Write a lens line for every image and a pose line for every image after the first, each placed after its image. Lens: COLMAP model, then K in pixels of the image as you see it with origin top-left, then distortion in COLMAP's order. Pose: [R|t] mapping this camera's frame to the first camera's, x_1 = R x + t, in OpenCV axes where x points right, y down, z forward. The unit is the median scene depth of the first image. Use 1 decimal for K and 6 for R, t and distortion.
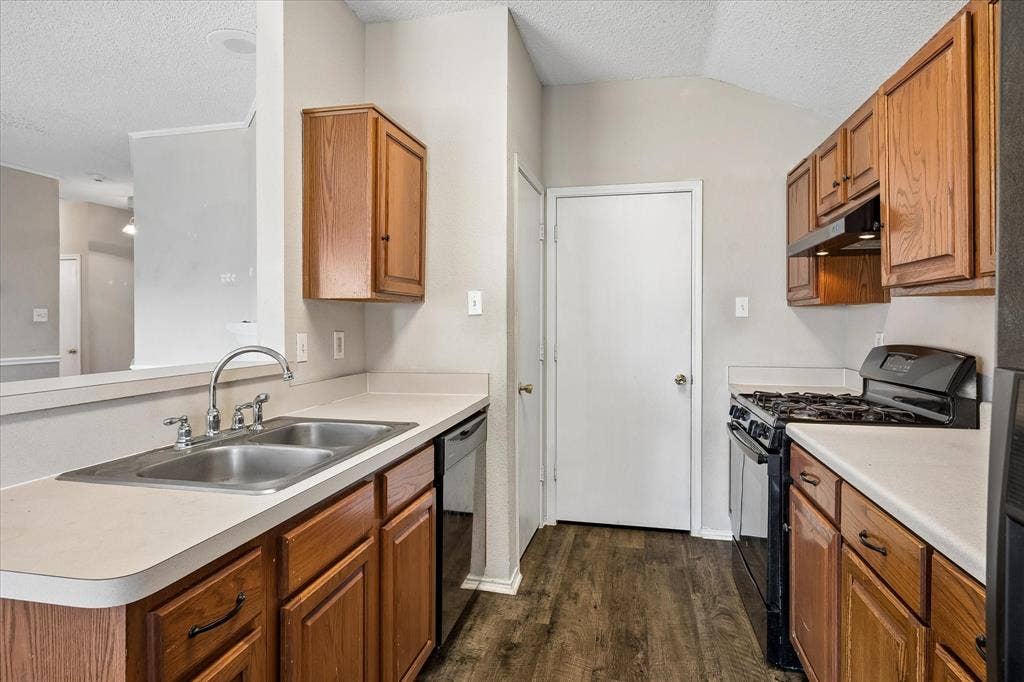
lens RADIAL K [[559.6, 0, 513.2], [0, 559.6, 322.8], [0, 0, 1]] dist [0.001300, 0.000417]
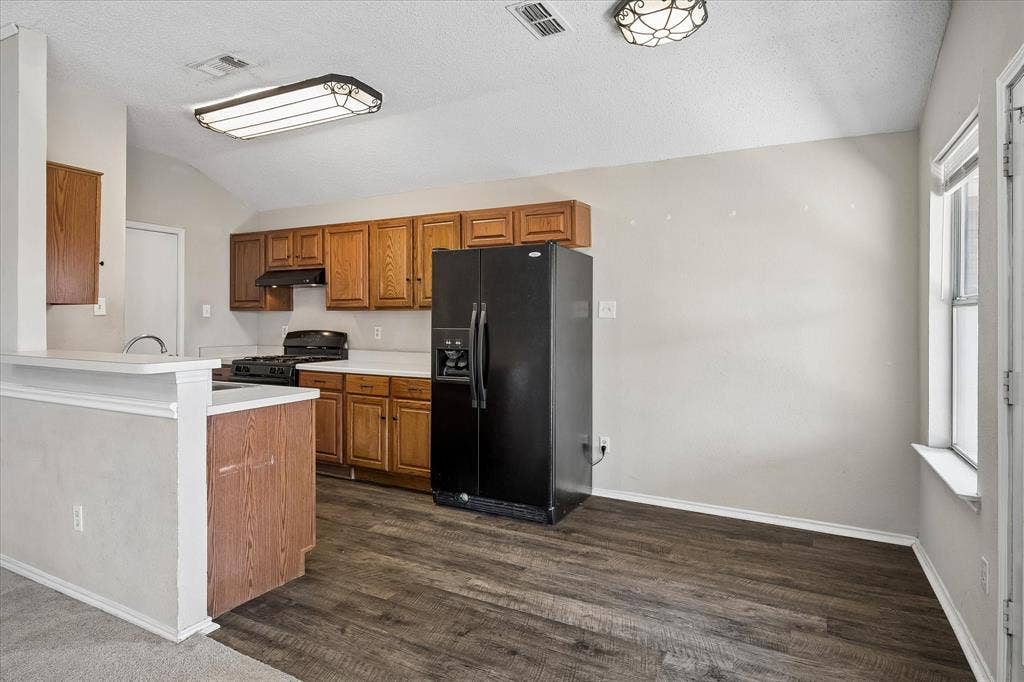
lens RADIAL K [[558.7, 0, 508.9], [0, 558.7, 318.3], [0, 0, 1]] dist [-0.000922, 0.000006]
pose [[0.265056, 0.002557, 0.964230, -1.140322], [-0.001829, 0.999996, -0.002149, -0.005263], [-0.964231, -0.001194, 0.265060, -0.348225]]
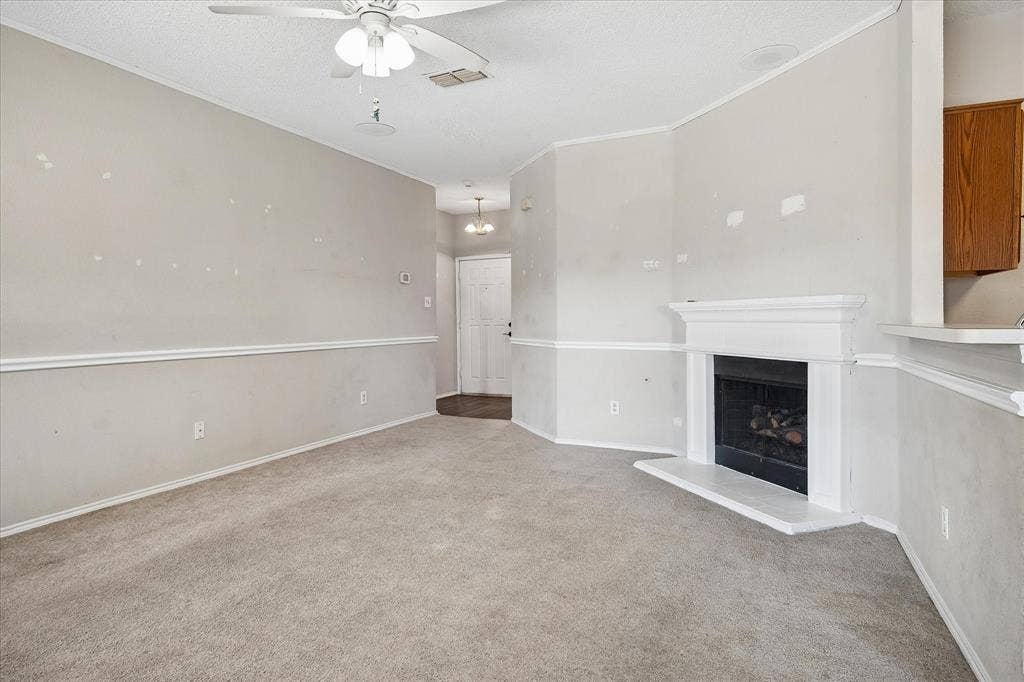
lens RADIAL K [[567.1, 0, 510.9], [0, 567.1, 326.8], [0, 0, 1]] dist [-0.005123, -0.001915]
pose [[0.976441, 0.001197, -0.215783, -0.843525], [0.001861, 0.999901, 0.013968, 0.047019], [0.215778, -0.014041, 0.976342, -0.293674]]
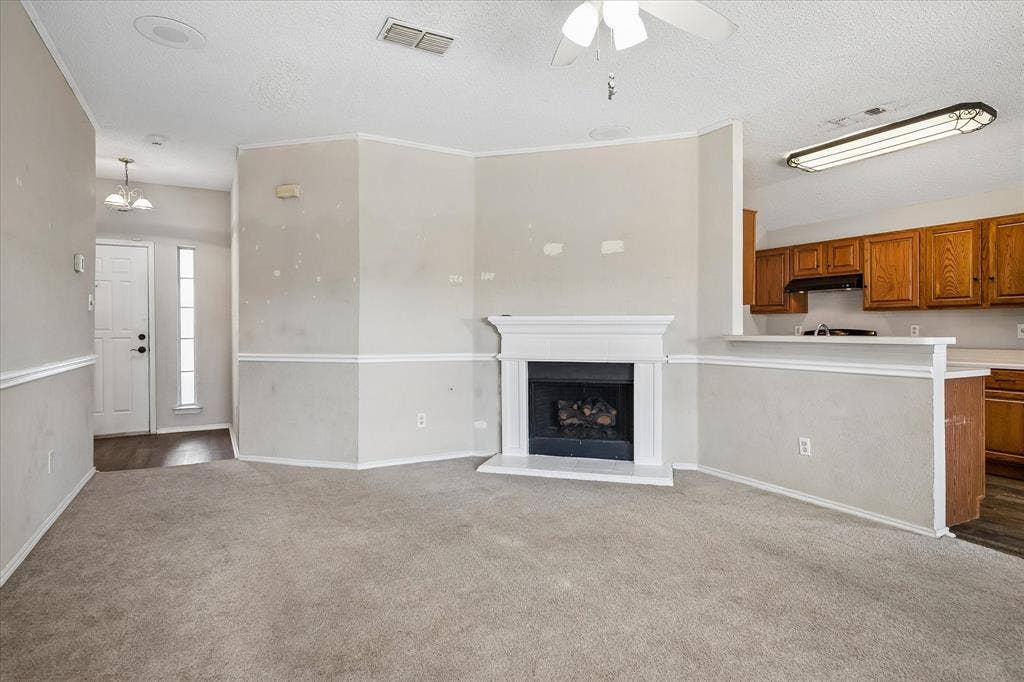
lens RADIAL K [[537.9, 0, 515.5], [0, 537.9, 332.2], [0, 0, 1]] dist [-0.000572, 0.000257]
pose [[0.745130, 0.002399, 0.666915, -1.851034], [-0.004561, 0.999988, 0.001498, 0.049447], [-0.666904, -0.004158, 0.745132, 0.089760]]
